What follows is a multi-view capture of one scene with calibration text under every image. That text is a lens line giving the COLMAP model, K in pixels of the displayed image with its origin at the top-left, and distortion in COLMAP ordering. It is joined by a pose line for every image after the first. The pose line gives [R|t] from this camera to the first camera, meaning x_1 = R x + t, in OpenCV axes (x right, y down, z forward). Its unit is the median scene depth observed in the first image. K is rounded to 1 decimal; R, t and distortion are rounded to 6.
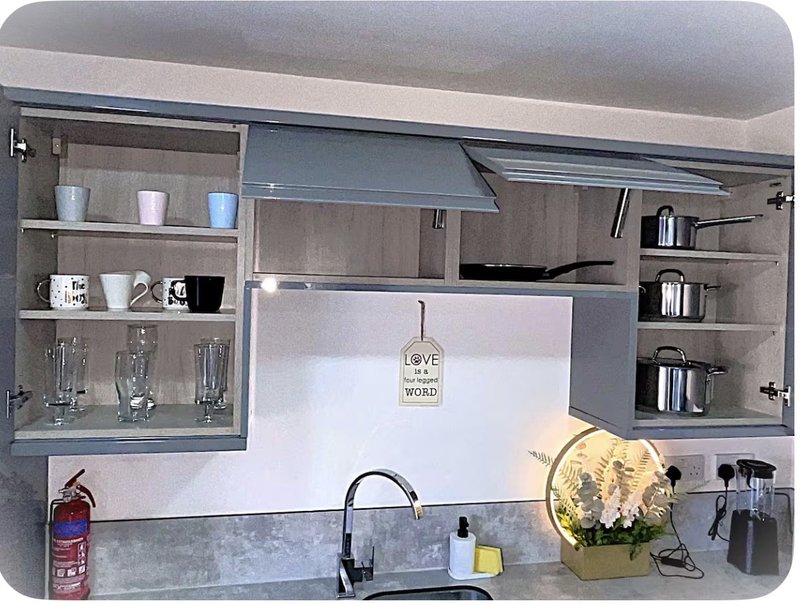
lens RADIAL K [[598.0, 0, 397.1], [0, 598.0, 304.0], [0, 0, 1]] dist [-0.000785, -0.000131]
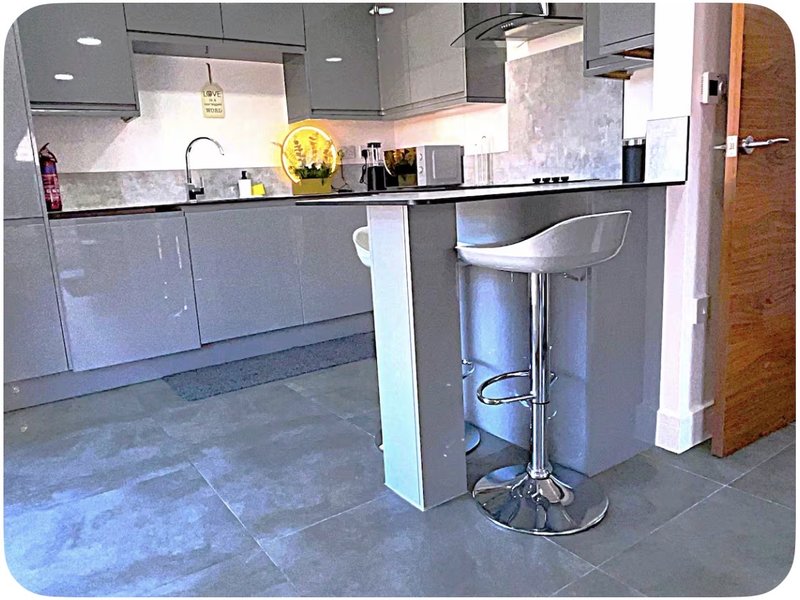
lens RADIAL K [[590.1, 0, 401.1], [0, 590.1, 296.4], [0, 0, 1]] dist [-0.001816, -0.004009]
pose [[0.915184, -0.150918, 0.373715, -0.223444], [0.089328, 0.980138, 0.177058, 0.469258], [-0.393013, -0.128658, 0.910488, -1.164959]]
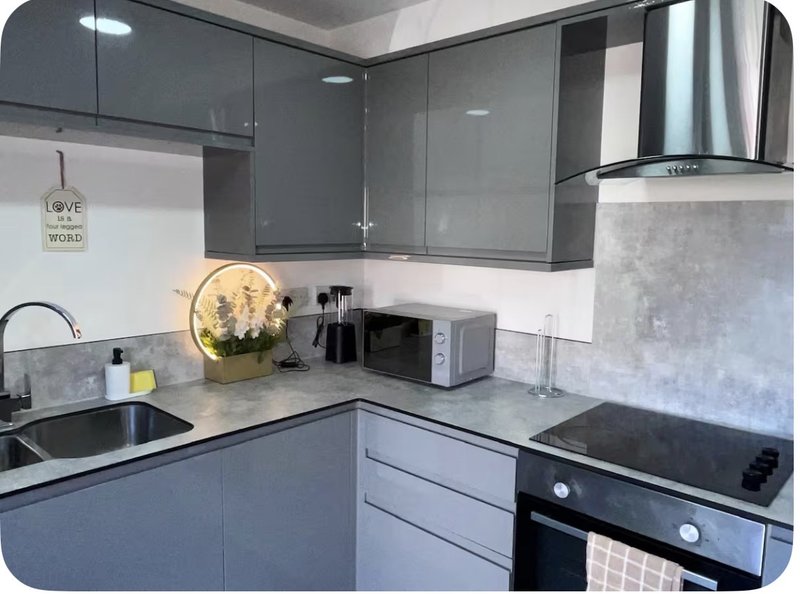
lens RADIAL K [[597.0, 0, 399.6], [0, 597.0, 292.0], [0, 0, 1]] dist [0.001521, -0.003504]
pose [[0.812977, -0.076575, 0.577239, -0.098043], [0.019764, 0.994373, 0.104075, 0.143778], [-0.581960, -0.073202, 0.809916, -0.218838]]
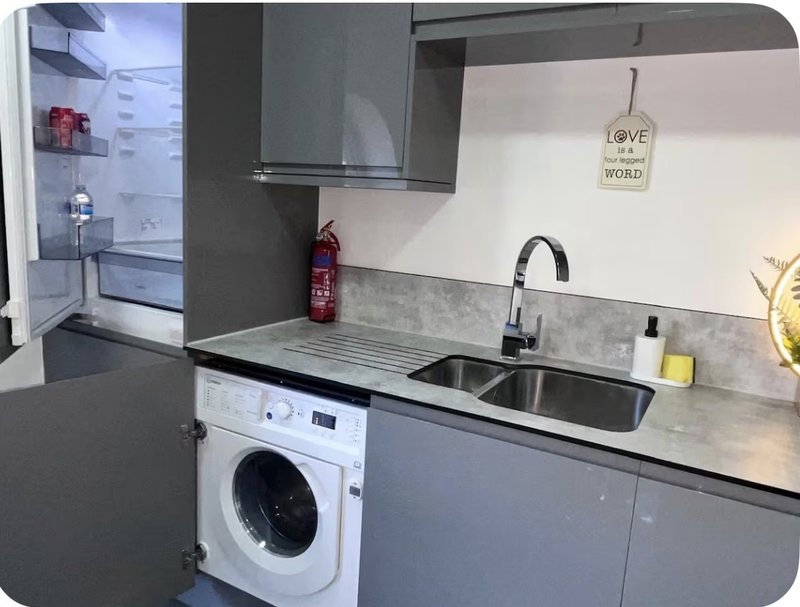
lens RADIAL K [[598.0, 0, 397.1], [0, 598.0, 305.0], [0, 0, 1]] dist [-0.000785, -0.000131]
pose [[0.755565, 0.130943, -0.641853, 0.388098], [-0.055394, 0.989080, 0.136572, 0.238800], [0.652727, -0.067634, 0.754568, 0.079415]]
